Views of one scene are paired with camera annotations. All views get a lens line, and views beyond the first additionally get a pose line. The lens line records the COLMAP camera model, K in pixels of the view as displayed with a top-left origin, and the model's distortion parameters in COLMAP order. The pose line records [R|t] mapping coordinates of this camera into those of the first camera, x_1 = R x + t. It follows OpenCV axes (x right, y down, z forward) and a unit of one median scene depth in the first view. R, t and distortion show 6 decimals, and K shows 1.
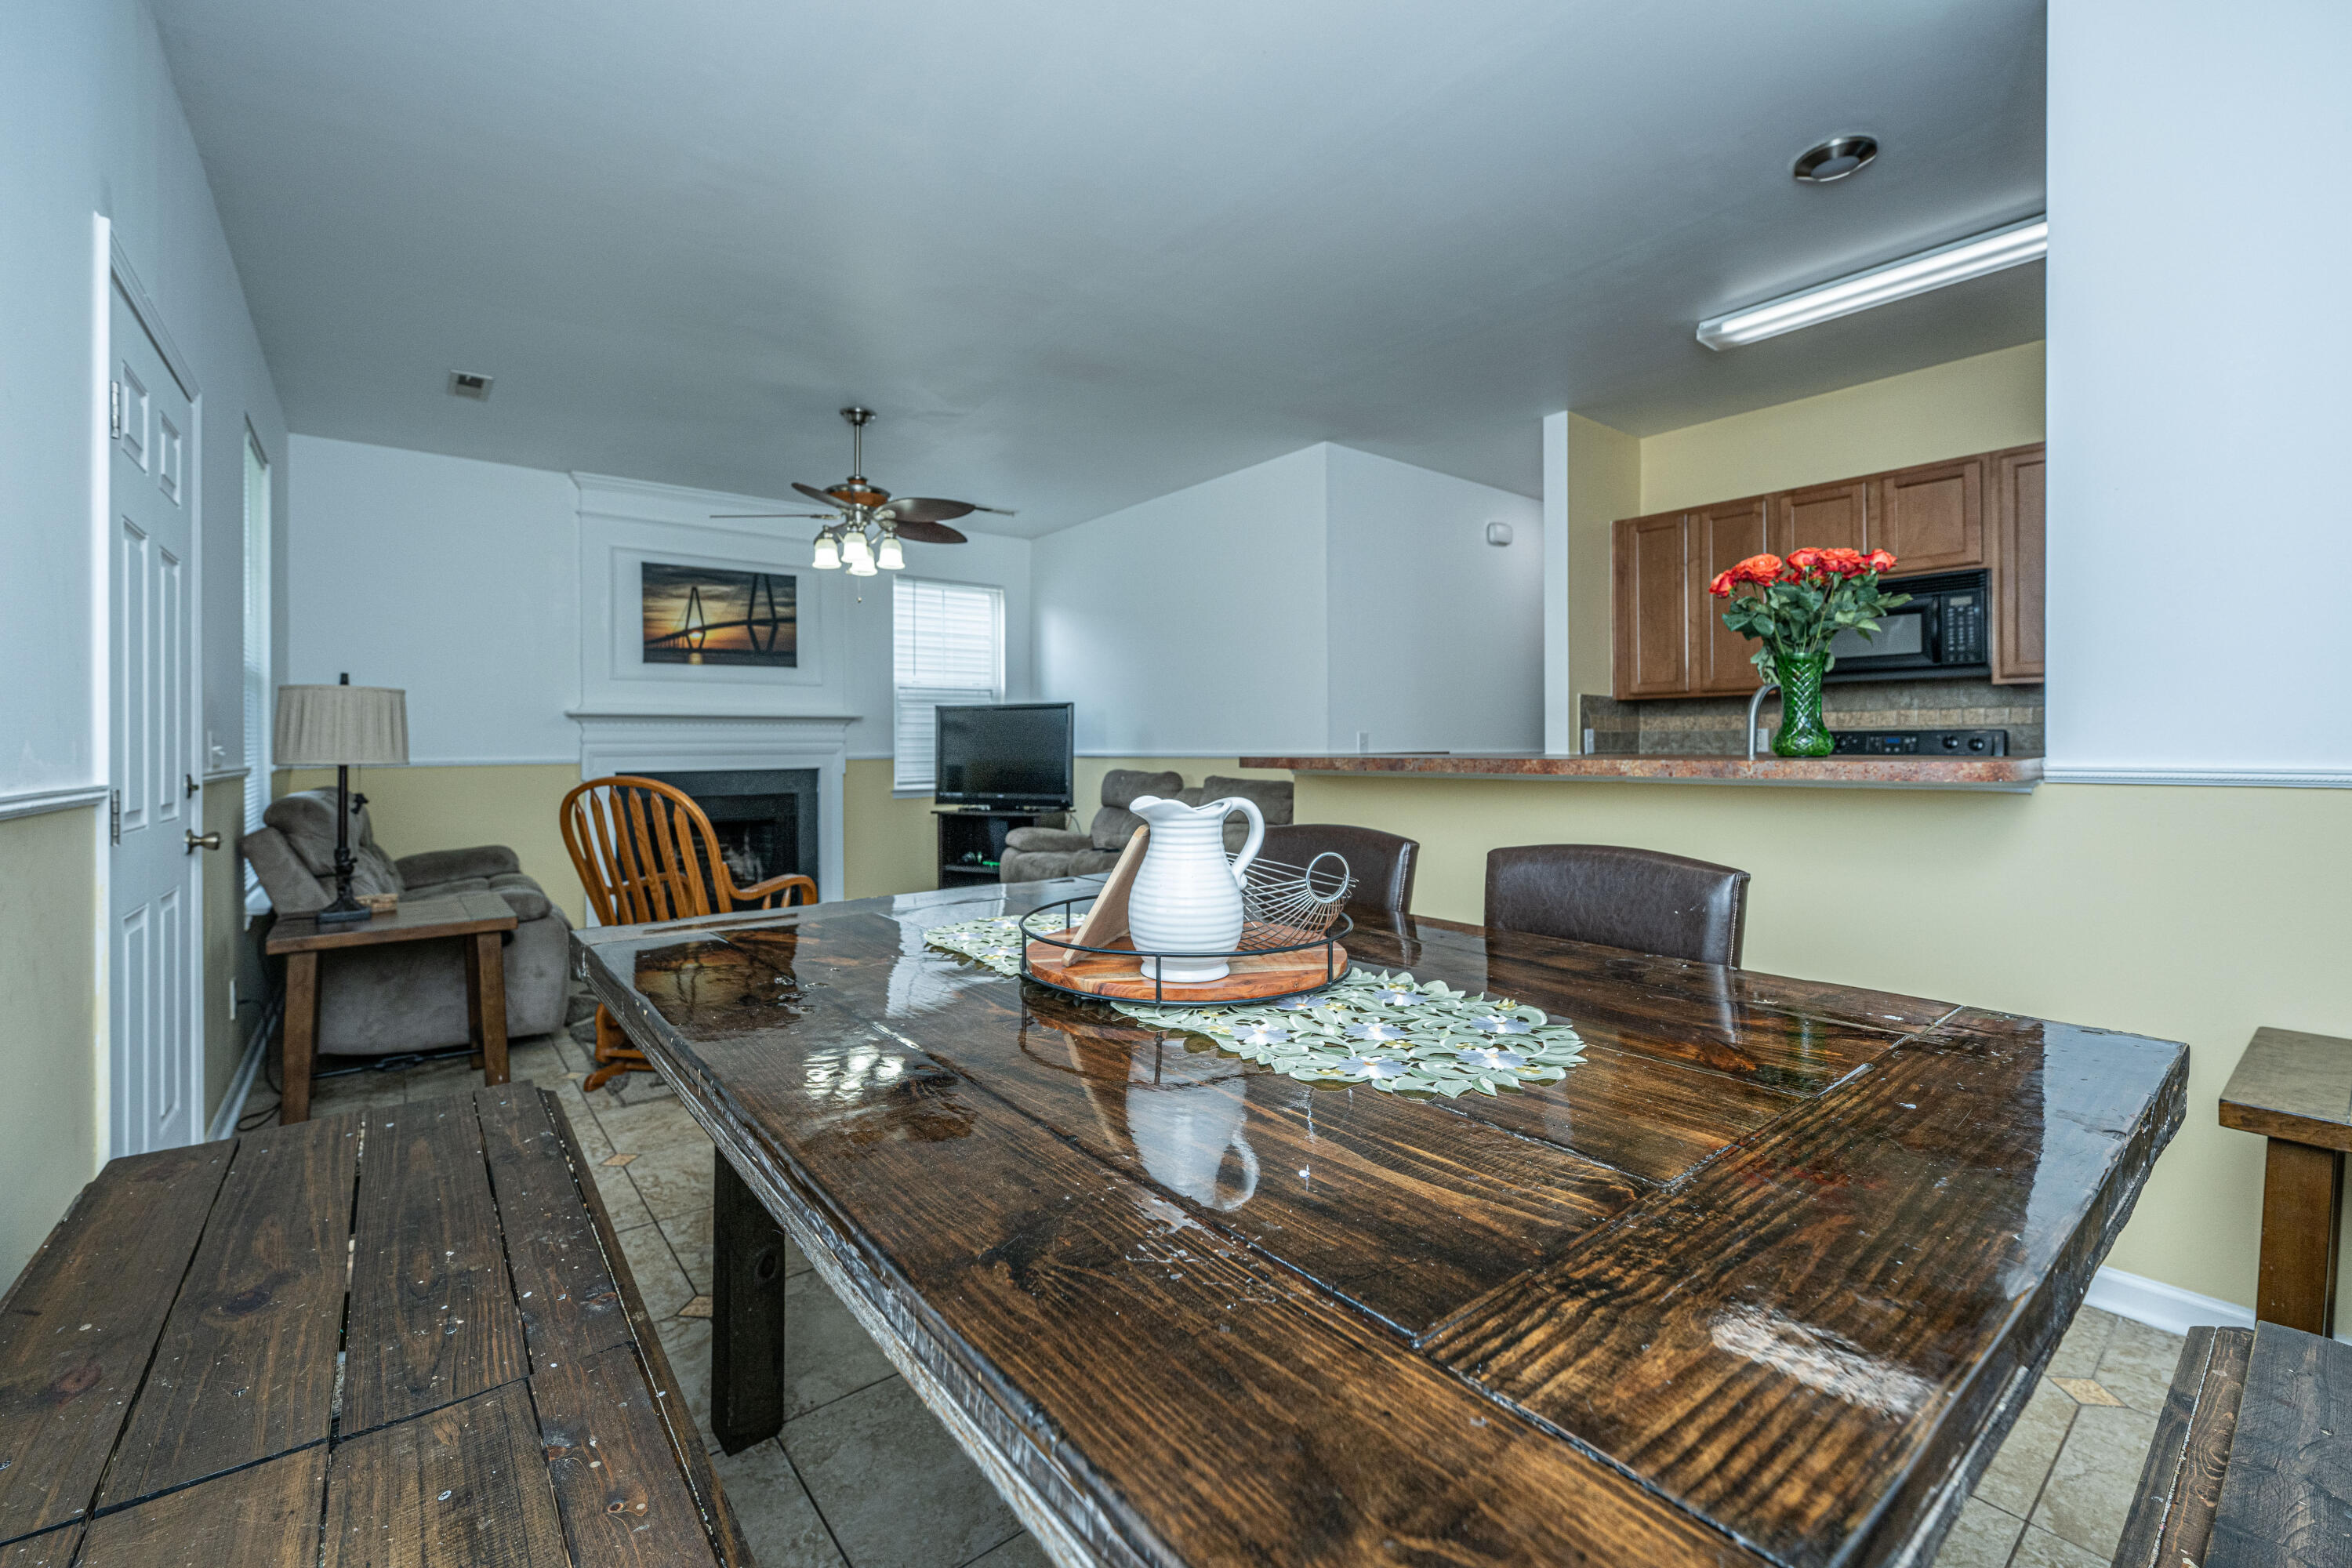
lens RADIAL K [[959.0, 0, 1176.0], [0, 959.0, 784.0], [0, 0, 1]] dist [-0.000110, -0.000042]
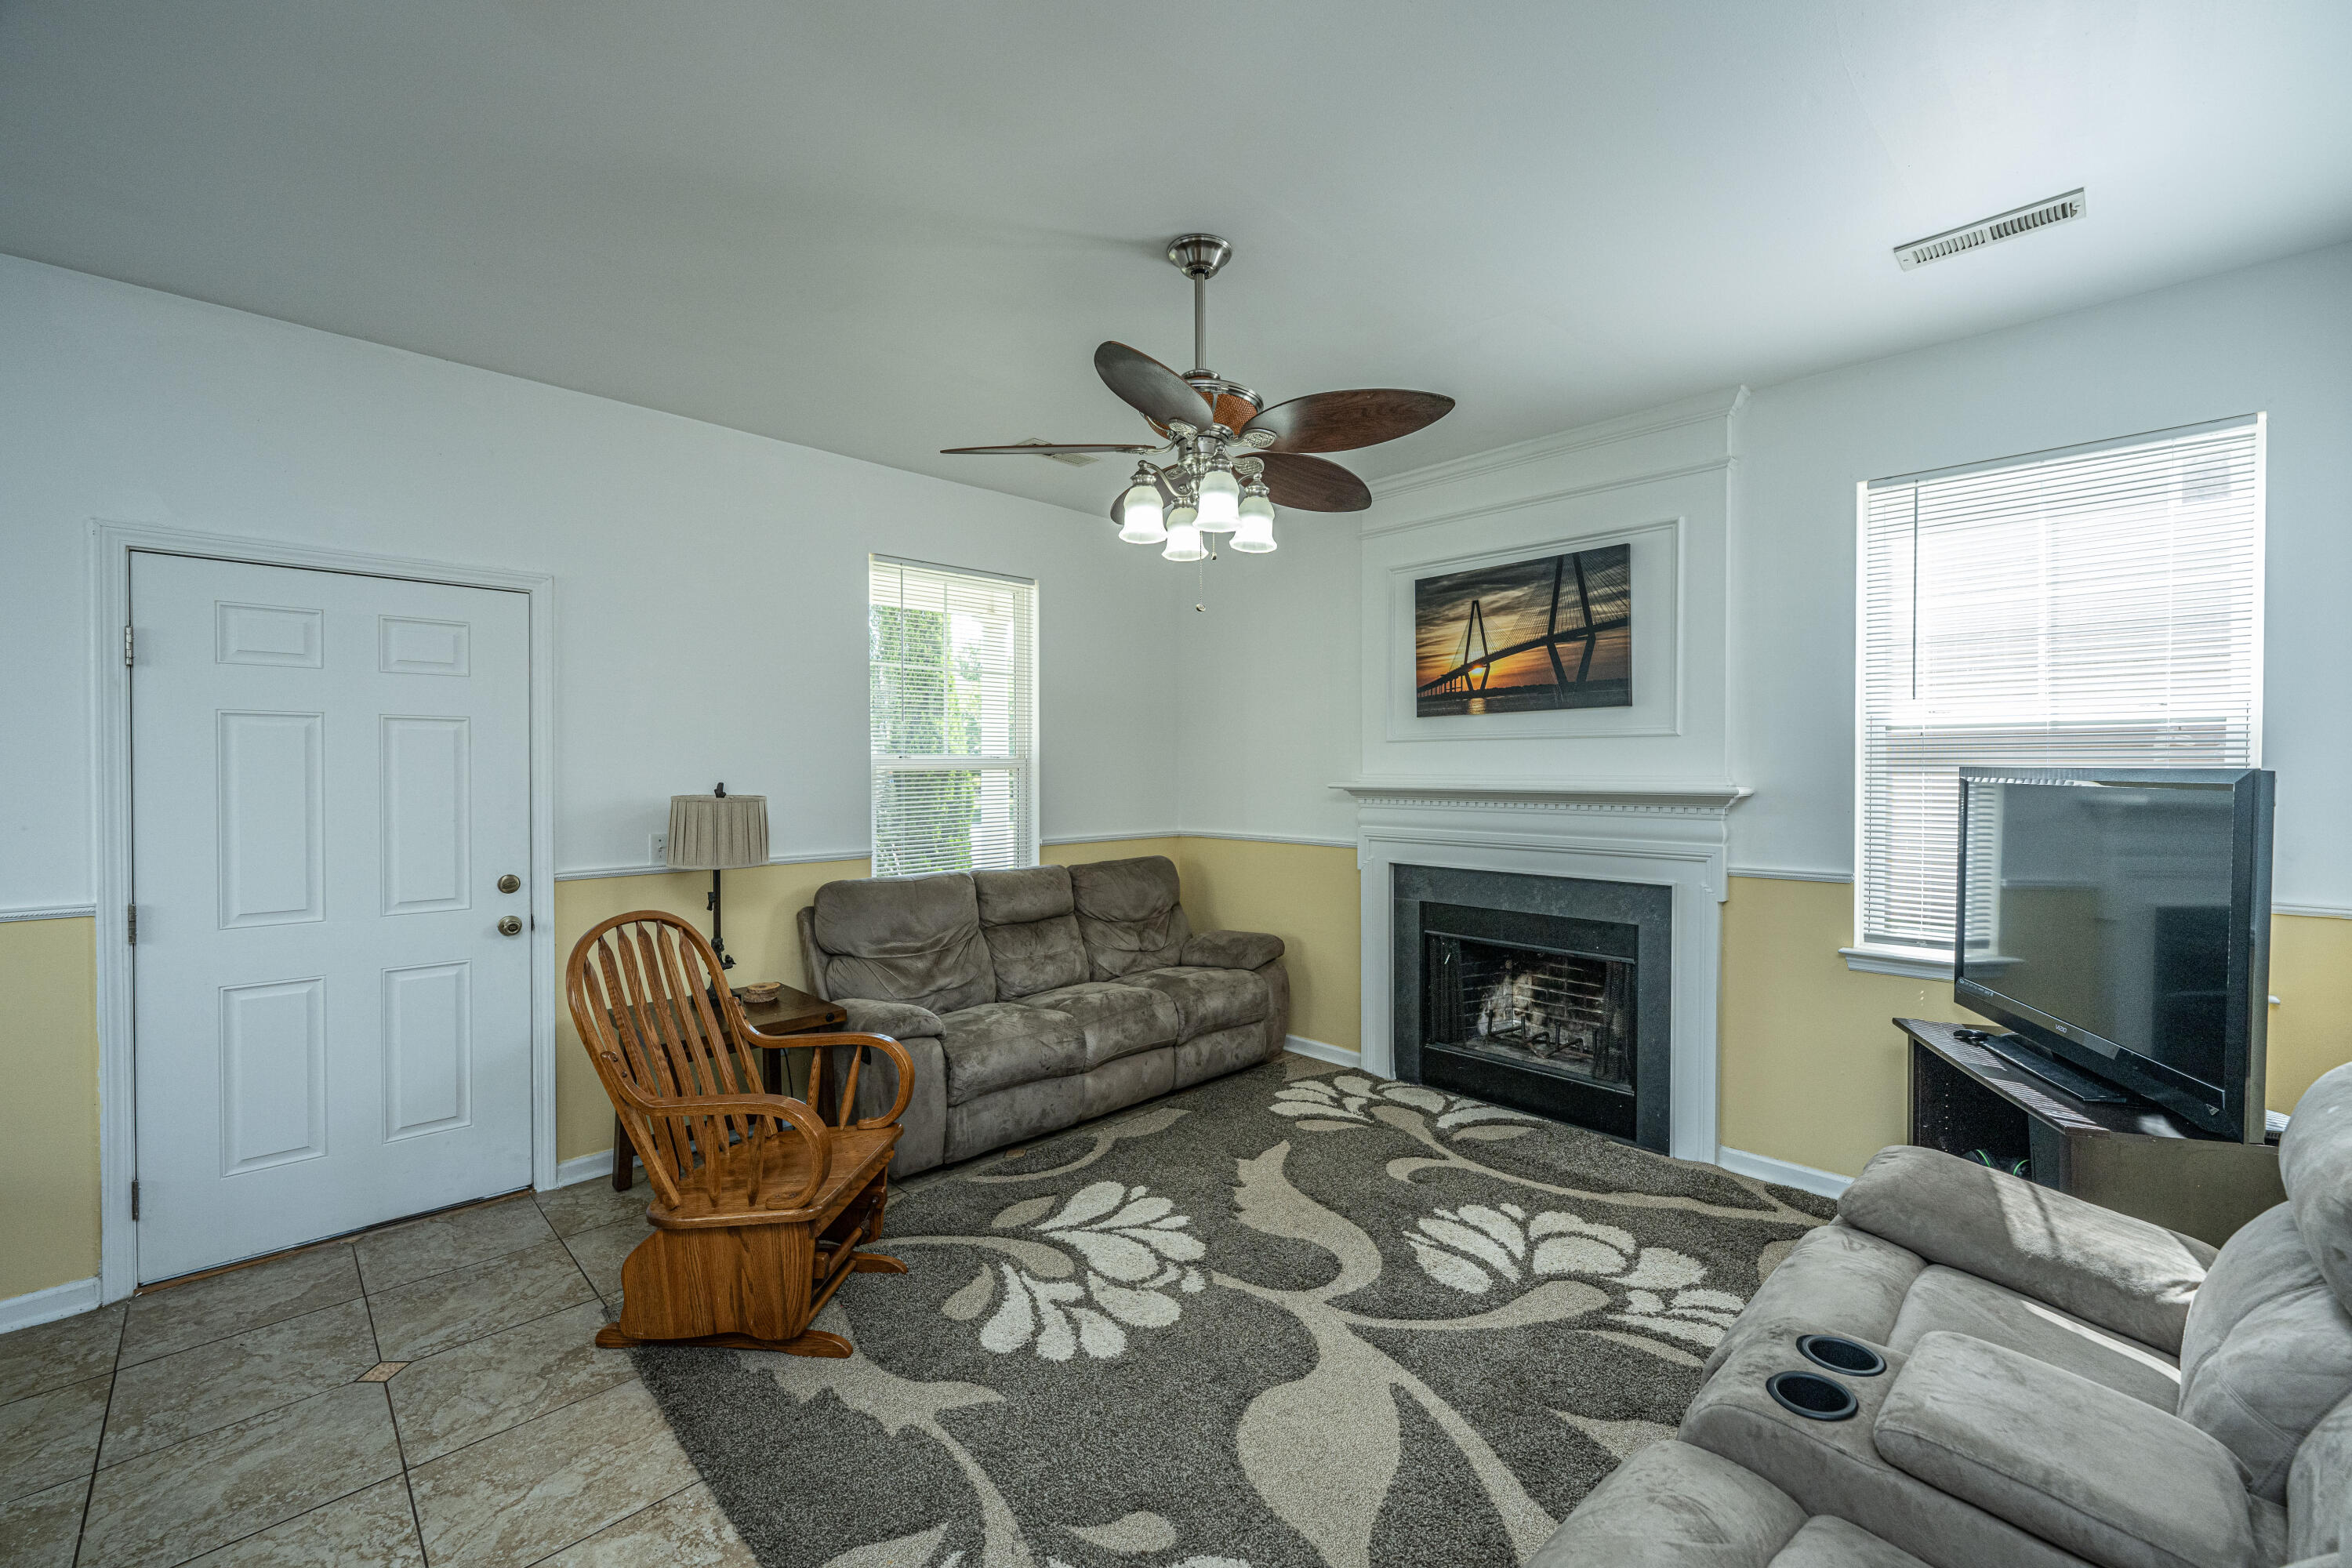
lens RADIAL K [[959.0, 0, 1176.0], [0, 959.0, 784.0], [0, 0, 1]] dist [-0.000110, -0.000042]
pose [[0.110241, 0.024425, -0.993605, 0.143629], [-0.041394, 0.998943, 0.019963, -0.079287], [0.993043, 0.038928, 0.111135, 0.705571]]
